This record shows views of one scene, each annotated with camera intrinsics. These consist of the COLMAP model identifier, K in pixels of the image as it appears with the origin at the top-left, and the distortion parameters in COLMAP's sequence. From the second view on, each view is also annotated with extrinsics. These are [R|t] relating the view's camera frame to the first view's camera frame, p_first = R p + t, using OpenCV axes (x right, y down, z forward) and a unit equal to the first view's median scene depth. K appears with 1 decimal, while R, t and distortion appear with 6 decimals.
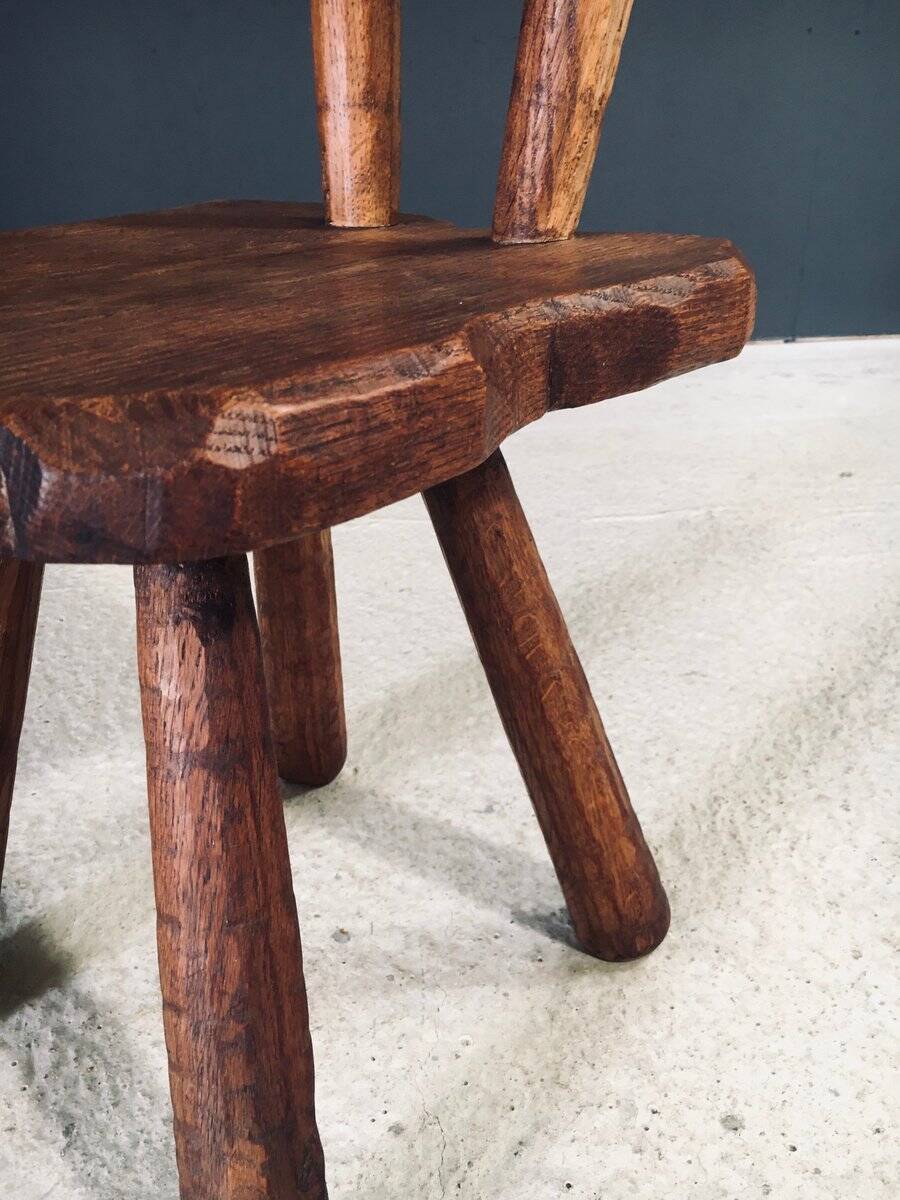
lens RADIAL K [[1039.5, 0, 449.9], [0, 1039.5, 595.0], [0, 0, 1]] dist [0.059497, -0.100513]
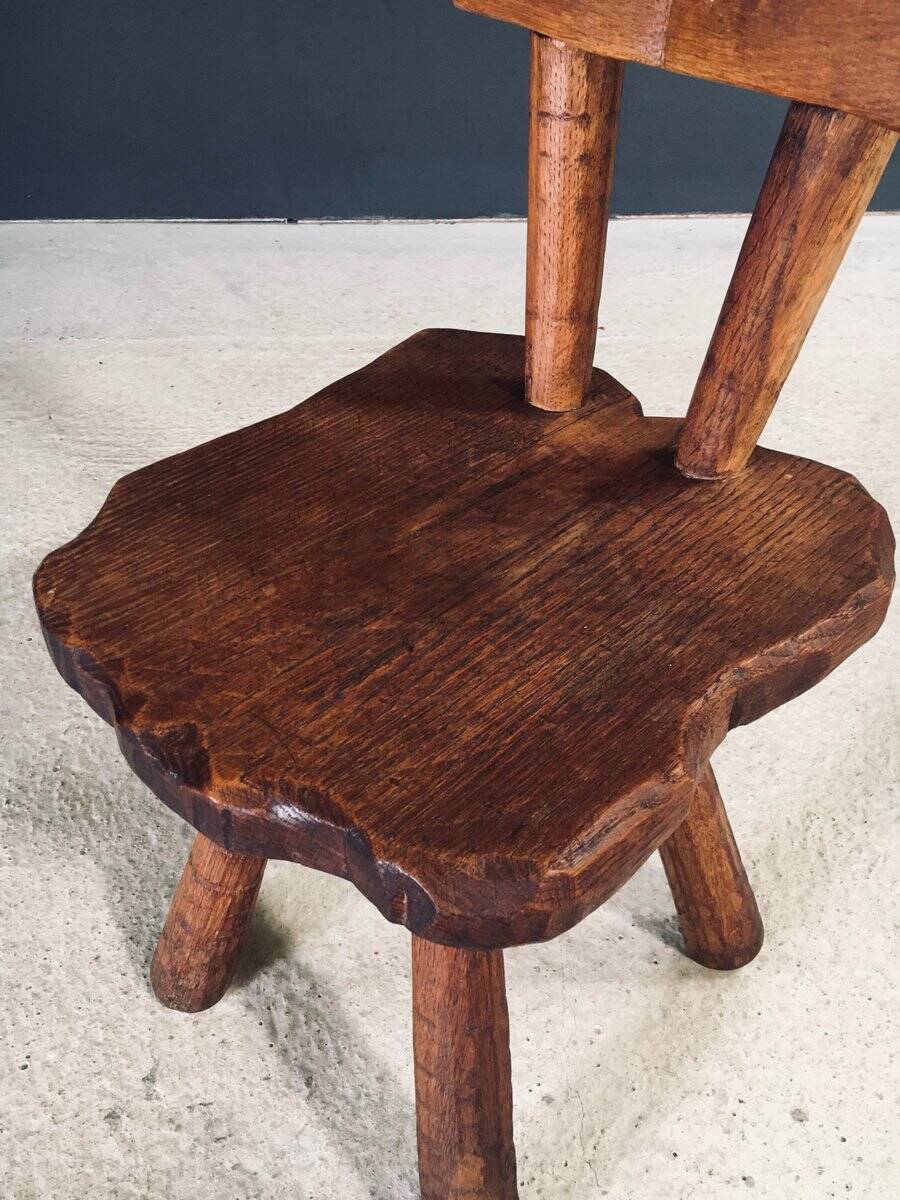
lens RADIAL K [[1095.0, 0, 448.0], [0, 1095.0, 605.3], [0, 0, 1]] dist [0.028471, 0.000000]
pose [[0.996850, 0.052532, -0.059422, -0.126963], [-0.037828, 0.973406, 0.225944, -0.427830], [0.069711, -0.222985, 0.972326, -0.254169]]
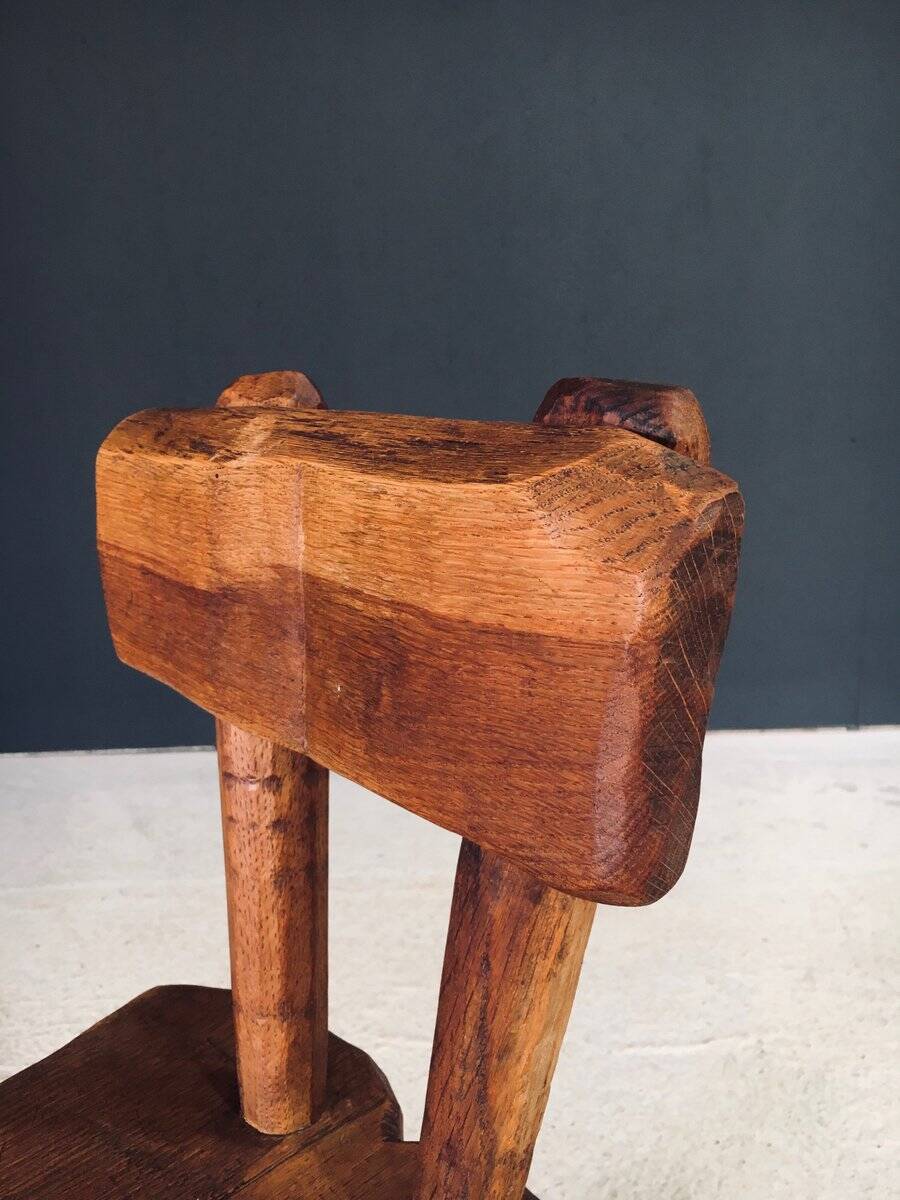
lens RADIAL K [[1039.5, 0, 445.0], [0, 1039.5, 615.7], [0, 0, 1]] dist [0.059497, -0.100513]
pose [[0.996829, 0.001241, -0.079566, 0.125795], [-0.016387, 0.981650, -0.189986, -0.631260], [0.077870, 0.190688, 0.978557, 0.086352]]
